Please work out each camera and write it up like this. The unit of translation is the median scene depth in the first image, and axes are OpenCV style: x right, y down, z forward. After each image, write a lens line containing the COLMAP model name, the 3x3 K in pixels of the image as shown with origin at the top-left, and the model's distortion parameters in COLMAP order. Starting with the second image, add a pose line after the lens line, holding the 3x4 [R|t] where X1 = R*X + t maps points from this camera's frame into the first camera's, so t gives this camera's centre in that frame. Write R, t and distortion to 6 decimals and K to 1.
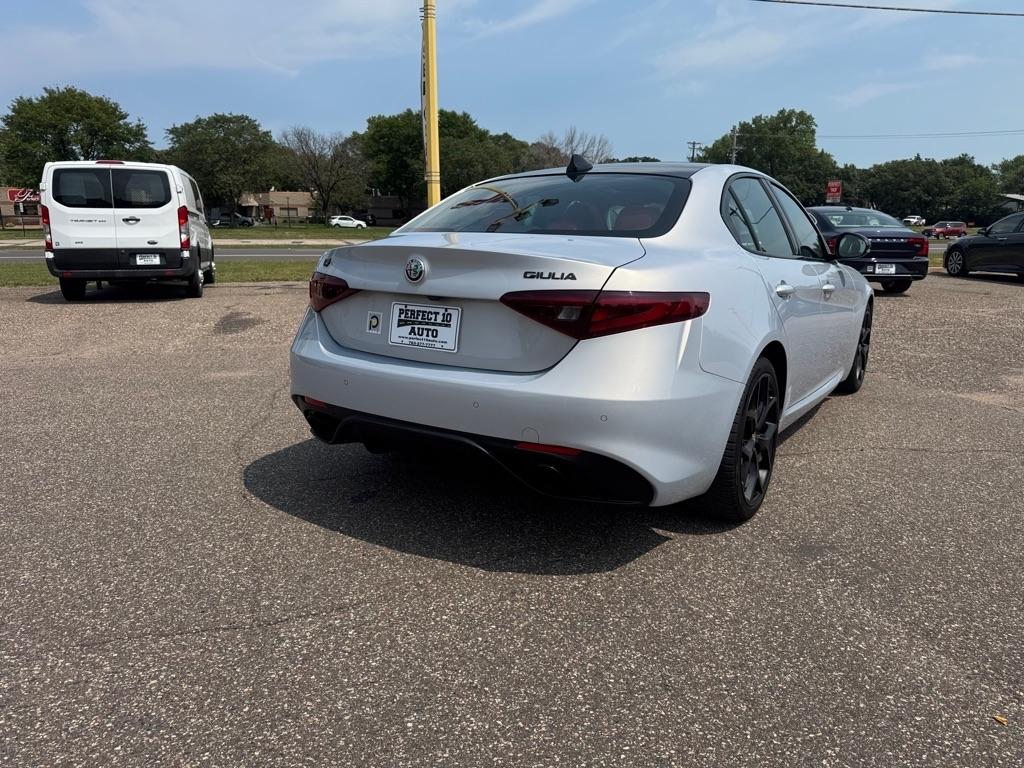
lens RADIAL K [[725.6, 0, 514.2], [0, 725.6, 385.2], [0, 0, 1]] dist [0.043548, -0.049347]
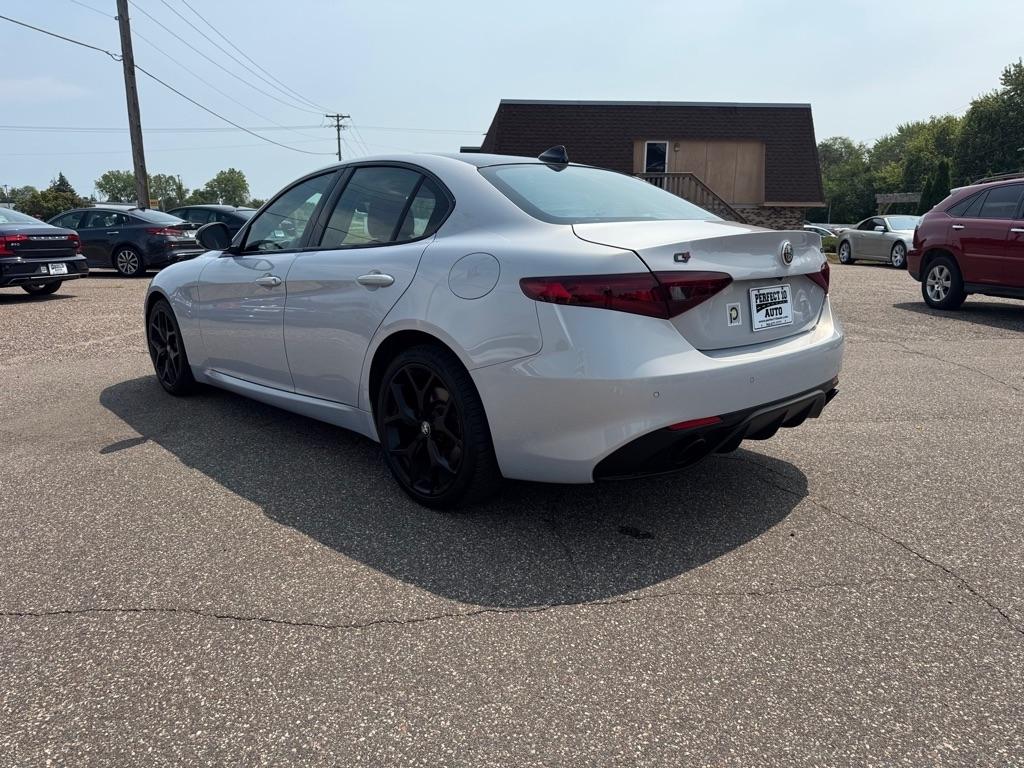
lens RADIAL K [[712.5, 0, 512.1], [0, 712.5, 404.7], [0, 0, 1]] dist [0.057652, -0.067720]
pose [[0.238130, -0.245598, 0.939668, -0.282265], [0.216660, 0.956552, 0.195105, -0.052729], [-0.946759, 0.157128, 0.280995, 0.247500]]
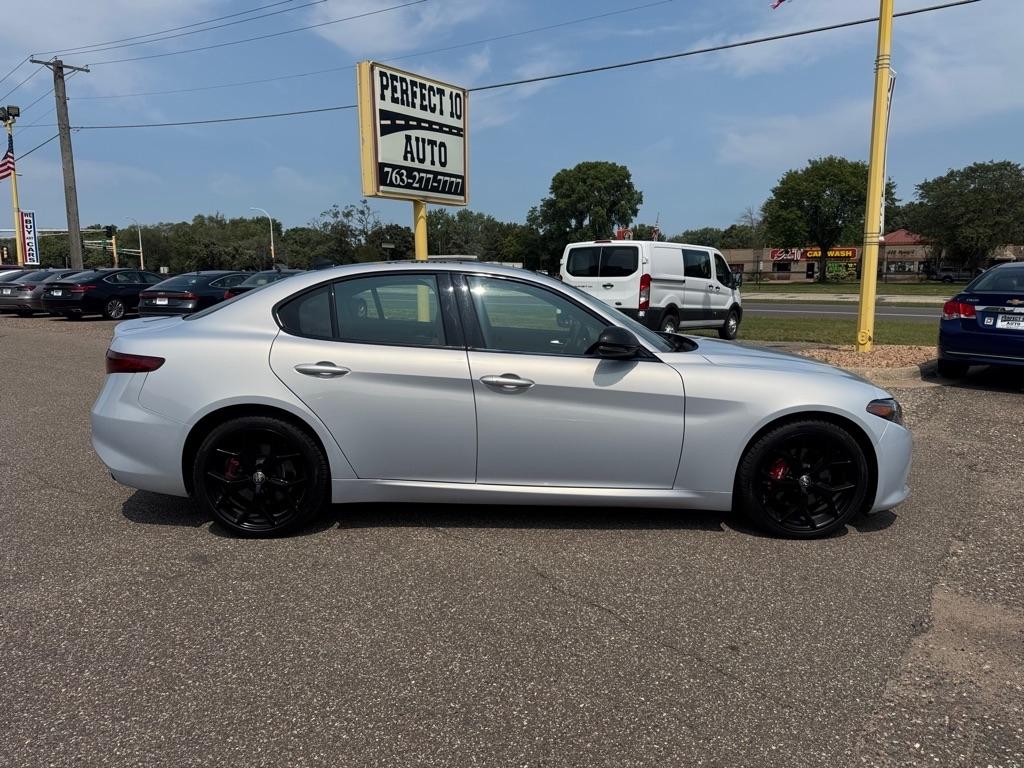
lens RADIAL K [[712.5, 0, 512.1], [0, 712.5, 404.7], [0, 0, 1]] dist [0.057652, -0.067720]
pose [[0.578576, 0.144448, -0.802735, 0.423218], [-0.178713, 0.982728, 0.048028, -0.052564], [0.795808, 0.115671, 0.594398, 0.152931]]
